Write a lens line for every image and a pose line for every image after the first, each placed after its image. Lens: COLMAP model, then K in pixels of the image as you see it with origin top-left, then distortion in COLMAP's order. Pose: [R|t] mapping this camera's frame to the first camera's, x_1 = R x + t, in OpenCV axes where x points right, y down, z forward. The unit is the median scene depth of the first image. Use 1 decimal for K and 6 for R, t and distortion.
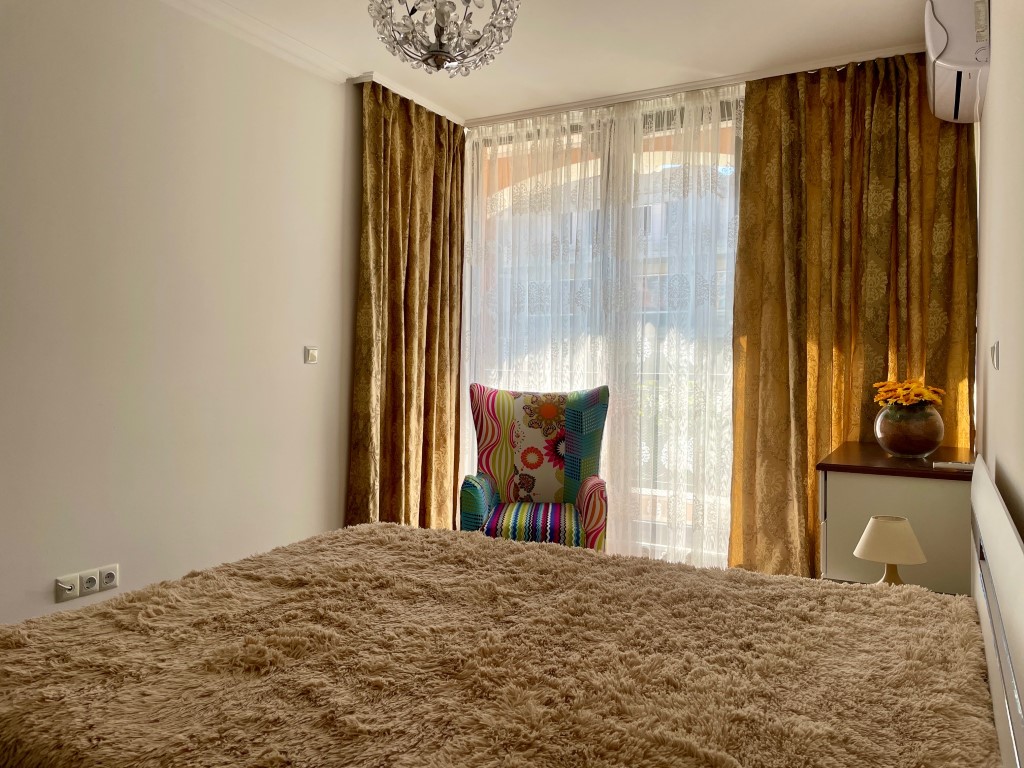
lens RADIAL K [[781.7, 0, 515.8], [0, 781.7, 375.5], [0, 0, 1]] dist [0.086768, -0.121368]
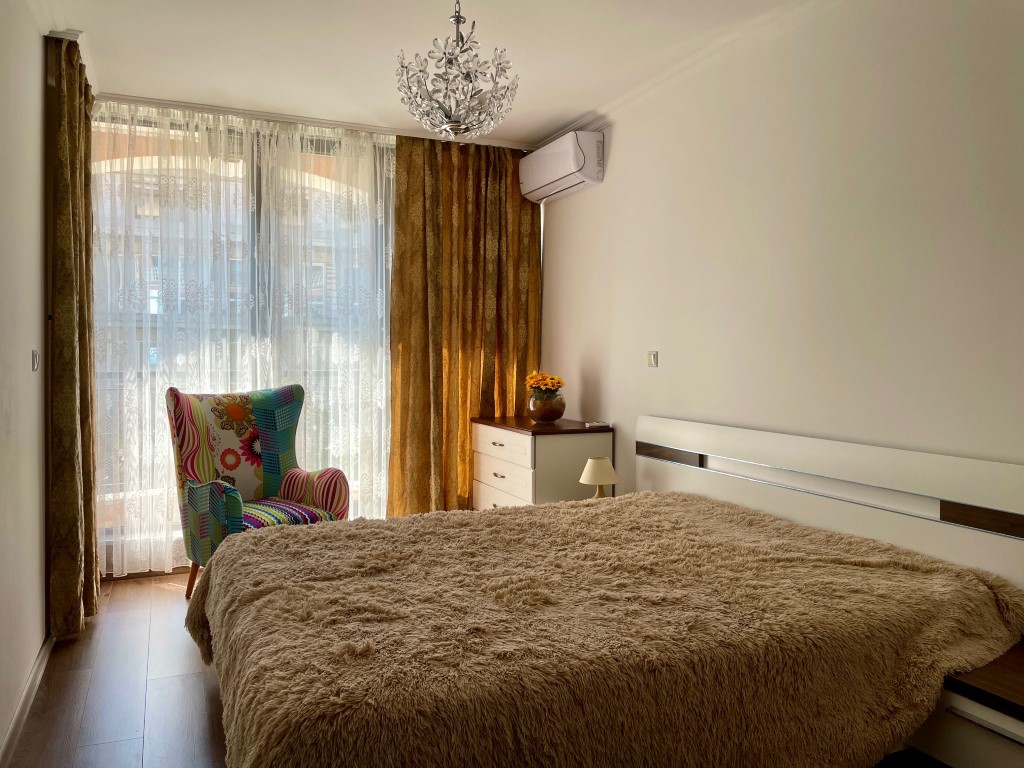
lens RADIAL K [[781.7, 0, 522.7], [0, 781.7, 379.8], [0, 0, 1]] dist [0.086768, -0.121368]
pose [[0.607828, -0.031840, 0.793430, -0.563943], [0.018821, 0.999493, 0.025691, -0.015611], [-0.793846, -0.000683, 0.608119, 0.090183]]
